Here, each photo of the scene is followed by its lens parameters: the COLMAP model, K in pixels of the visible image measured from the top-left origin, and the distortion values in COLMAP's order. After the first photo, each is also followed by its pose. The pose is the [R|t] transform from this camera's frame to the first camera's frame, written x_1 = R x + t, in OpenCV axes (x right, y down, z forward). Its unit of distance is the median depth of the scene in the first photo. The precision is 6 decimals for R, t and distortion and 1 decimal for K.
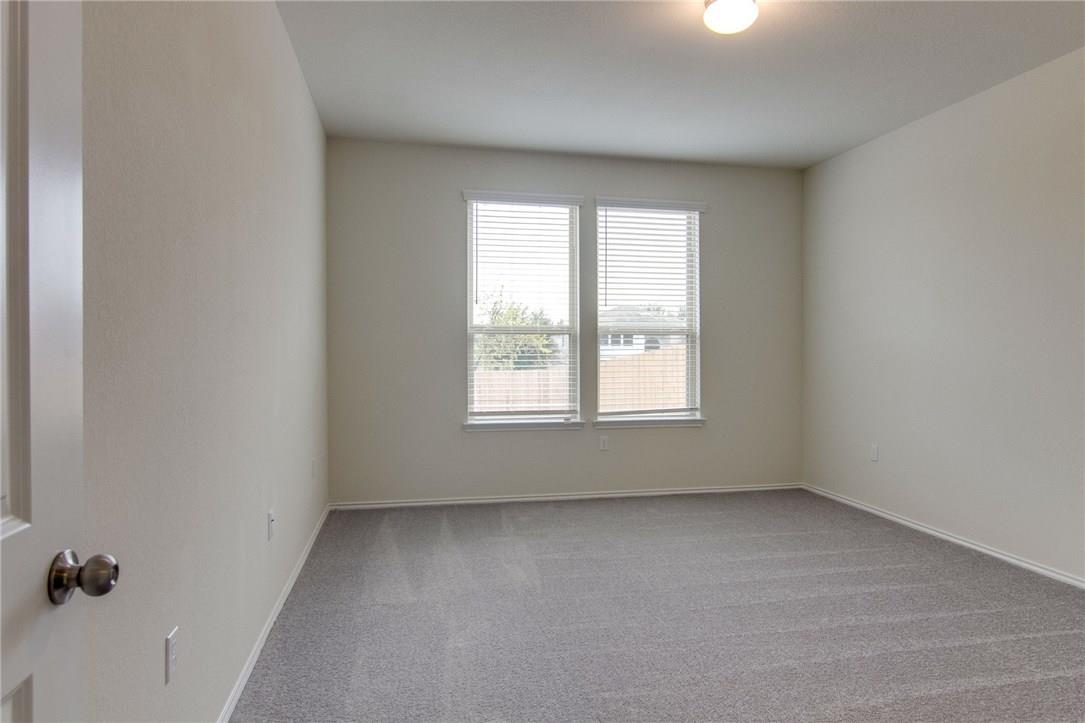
lens RADIAL K [[674.1, 0, 557.3], [0, 674.1, 358.5], [0, 0, 1]] dist [0.045964, 0.000195]
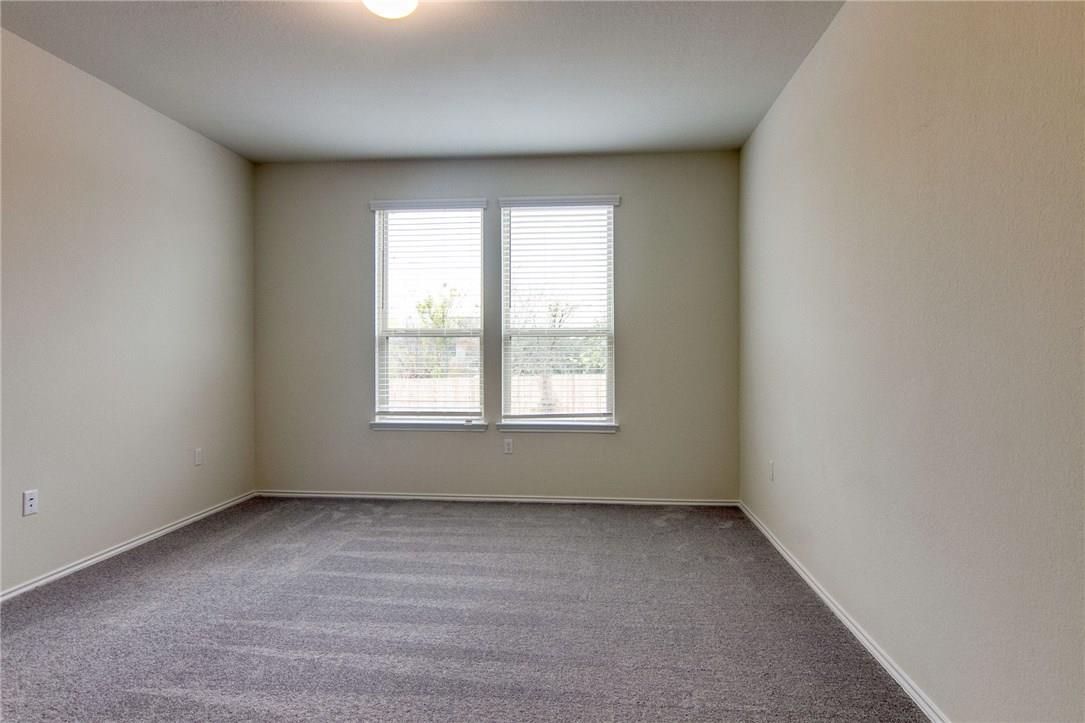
lens RADIAL K [[674.1, 0, 557.3], [0, 674.1, 358.5], [0, 0, 1]] dist [0.045964, 0.000195]
pose [[0.949397, -0.000044, -0.314078, 0.447514], [-0.000318, 0.999999, -0.001100, -0.002204], [0.314078, 0.001144, 0.949396, 0.083653]]
